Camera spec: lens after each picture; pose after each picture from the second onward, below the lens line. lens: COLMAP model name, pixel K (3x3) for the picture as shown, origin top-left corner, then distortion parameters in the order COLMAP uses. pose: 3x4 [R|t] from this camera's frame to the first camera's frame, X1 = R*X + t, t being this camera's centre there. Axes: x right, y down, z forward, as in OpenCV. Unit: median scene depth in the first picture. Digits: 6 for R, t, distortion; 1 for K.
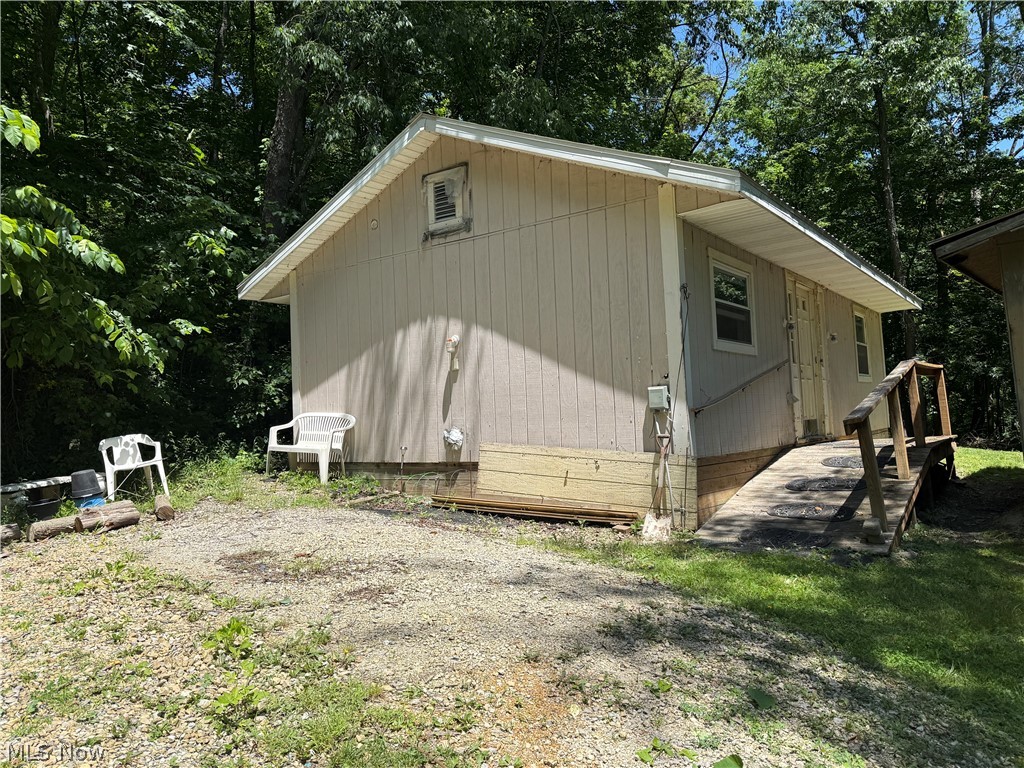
lens RADIAL K [[727.7, 0, 504.1], [0, 727.7, 382.1], [0, 0, 1]] dist [-0.005462, -0.013726]
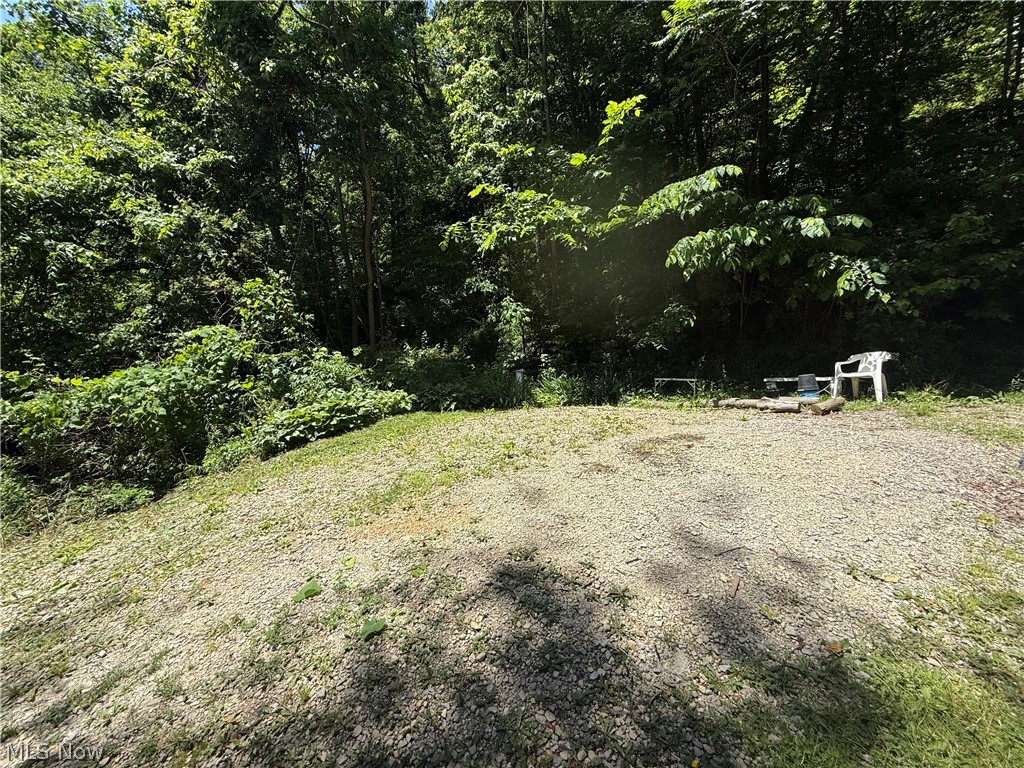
lens RADIAL K [[406.4, 0, 509.2], [0, 406.4, 382.9], [0, 0, 1]] dist [-0.000751, 0.000128]
pose [[-0.126222, 0.124720, -0.984130, 0.297475], [0.061781, 0.991127, 0.117683, 0.000725], [0.990076, -0.045946, -0.132808, 0.435307]]
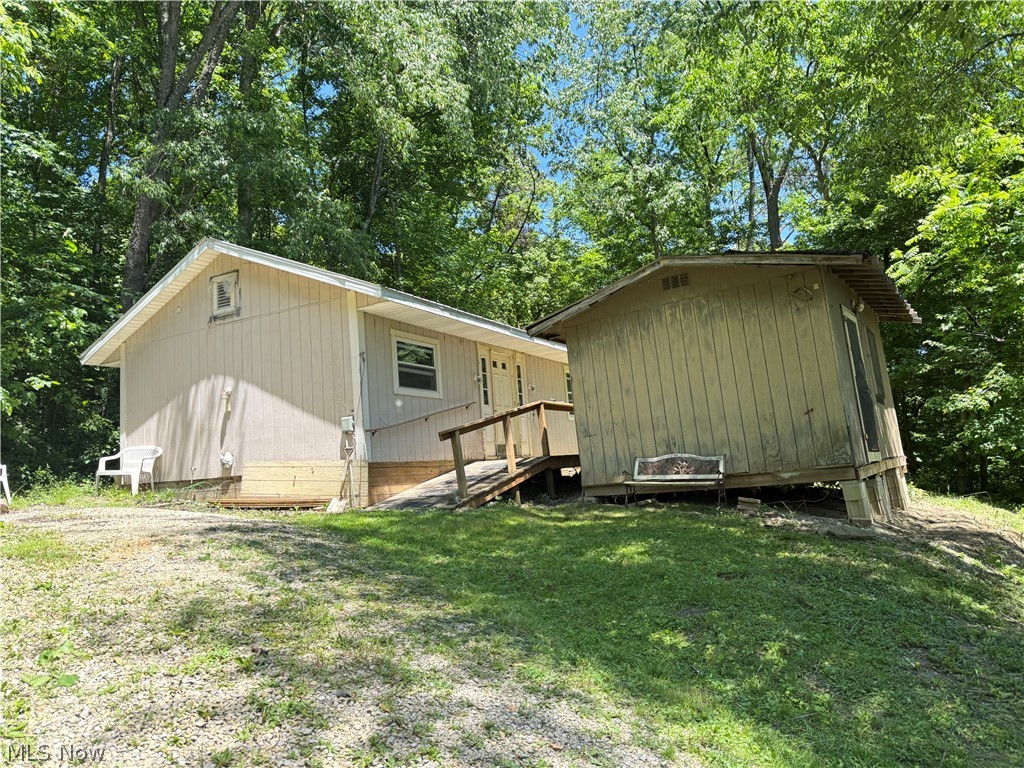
lens RADIAL K [[660.5, 0, 508.3], [0, 660.5, 386.2], [0, 0, 1]] dist [-0.019904, -0.030101]
pose [[0.987596, -0.011241, 0.156616, 0.271182], [0.024075, 0.996480, -0.080293, 0.049976], [-0.155163, 0.083068, 0.984390, -0.359869]]
